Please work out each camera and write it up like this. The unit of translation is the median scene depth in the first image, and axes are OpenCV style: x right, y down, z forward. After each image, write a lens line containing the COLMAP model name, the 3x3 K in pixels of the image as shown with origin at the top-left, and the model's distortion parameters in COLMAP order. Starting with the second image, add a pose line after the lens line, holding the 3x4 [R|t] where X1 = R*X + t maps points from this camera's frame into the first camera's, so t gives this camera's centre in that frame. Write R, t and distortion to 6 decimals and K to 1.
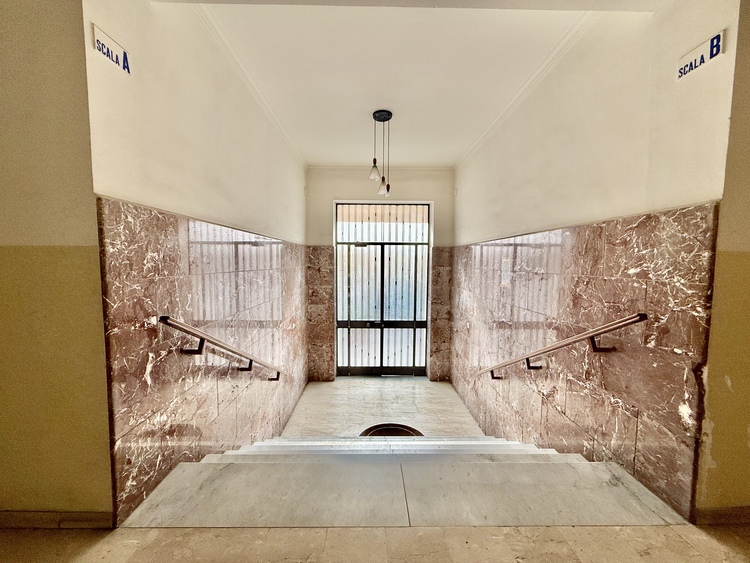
lens RADIAL K [[299.6, 0, 373.8], [0, 299.6, 280.6], [0, 0, 1]] dist [-0.000206, 0.000141]
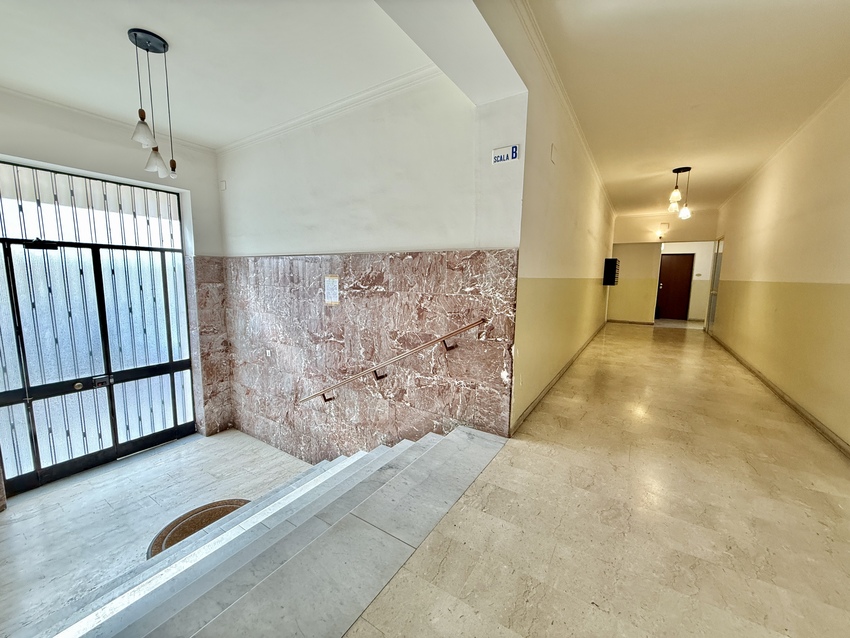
lens RADIAL K [[339.6, 0, 423.6], [0, 339.6, 317.9], [0, 0, 1]] dist [-0.000206, 0.000141]
pose [[0.557368, -0.103722, 0.823761, -0.370951], [0.042705, 0.994434, 0.096317, -0.038392], [-0.829166, -0.018506, 0.558695, 0.172262]]
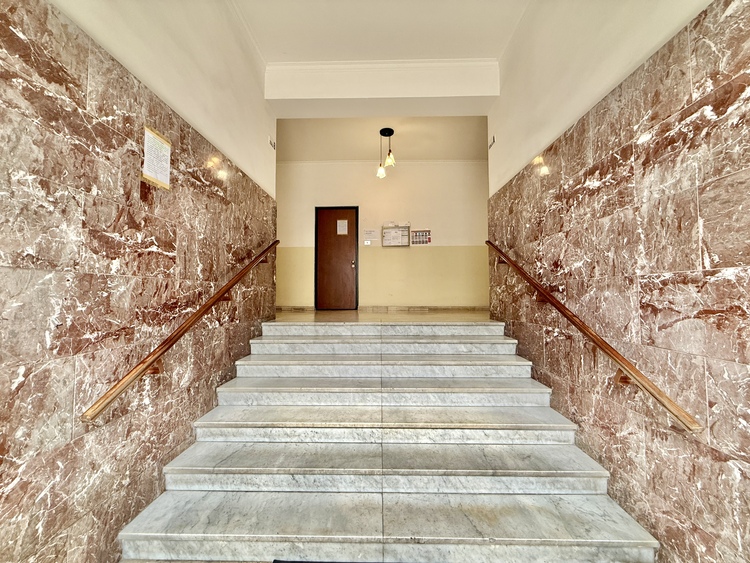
lens RADIAL K [[299.6, 0, 373.8], [0, 299.6, 280.6], [0, 0, 1]] dist [-0.000206, 0.000141]
pose [[-0.999346, -0.002531, 0.036079, 0.046442], [-0.002024, 0.999899, 0.014084, 0.218141], [-0.036111, 0.014002, -0.999250, 1.850845]]
